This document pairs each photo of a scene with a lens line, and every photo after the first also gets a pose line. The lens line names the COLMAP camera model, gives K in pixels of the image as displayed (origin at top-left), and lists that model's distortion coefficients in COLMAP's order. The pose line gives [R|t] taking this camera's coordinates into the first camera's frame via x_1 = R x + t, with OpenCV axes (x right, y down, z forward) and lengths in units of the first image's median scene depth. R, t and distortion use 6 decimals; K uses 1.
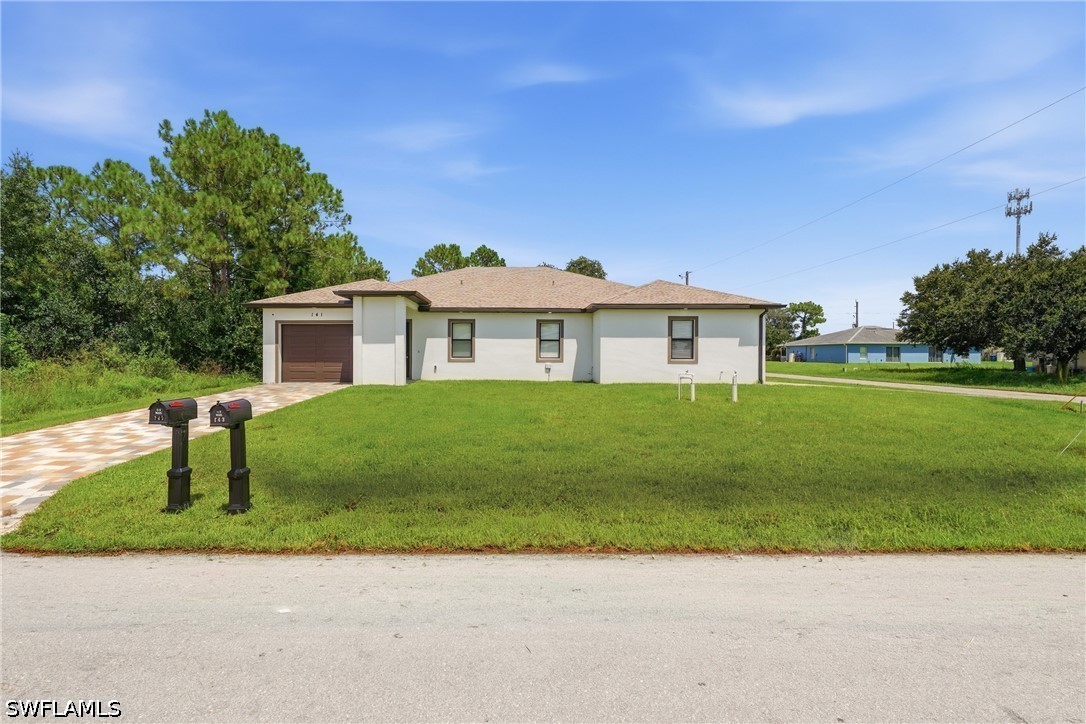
lens RADIAL K [[476.6, 0, 509.5], [0, 476.6, 344.2], [0, 0, 1]] dist [-0.001045, -0.000296]
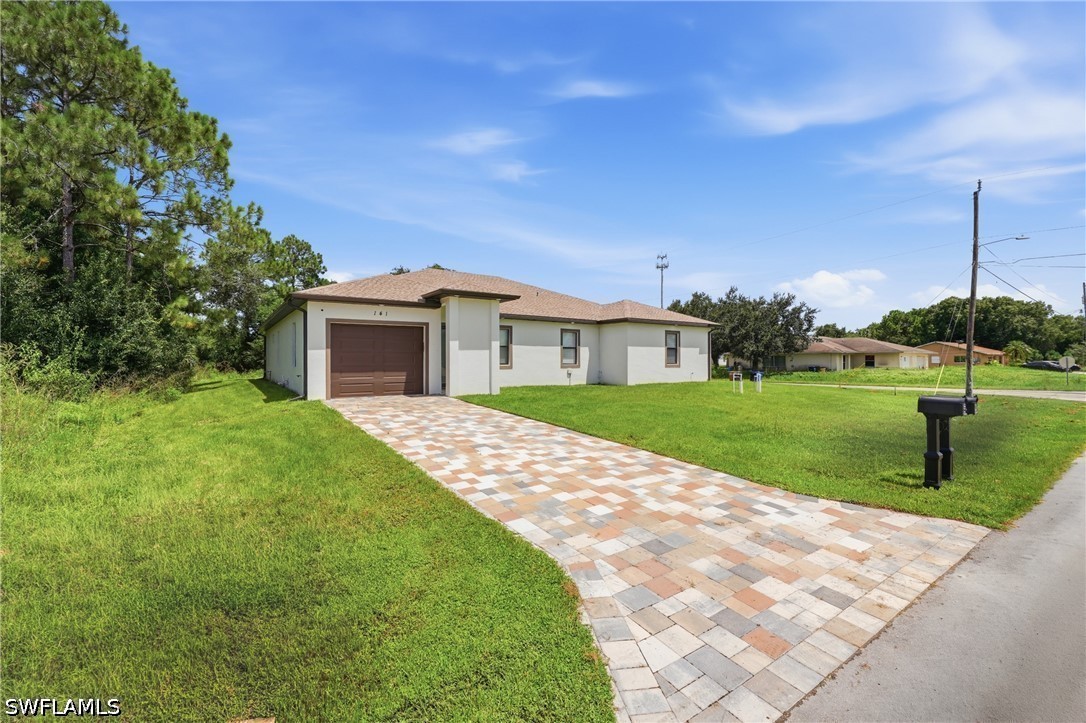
lens RADIAL K [[460.7, 0, 543.0], [0, 460.7, 361.5], [0, 0, 1]] dist [-0.000310, -0.000041]
pose [[0.799329, -0.005745, 0.600867, -0.609100], [-0.007741, 0.999773, 0.019857, 0.002337], [-0.600844, -0.020523, 0.799103, 0.185332]]
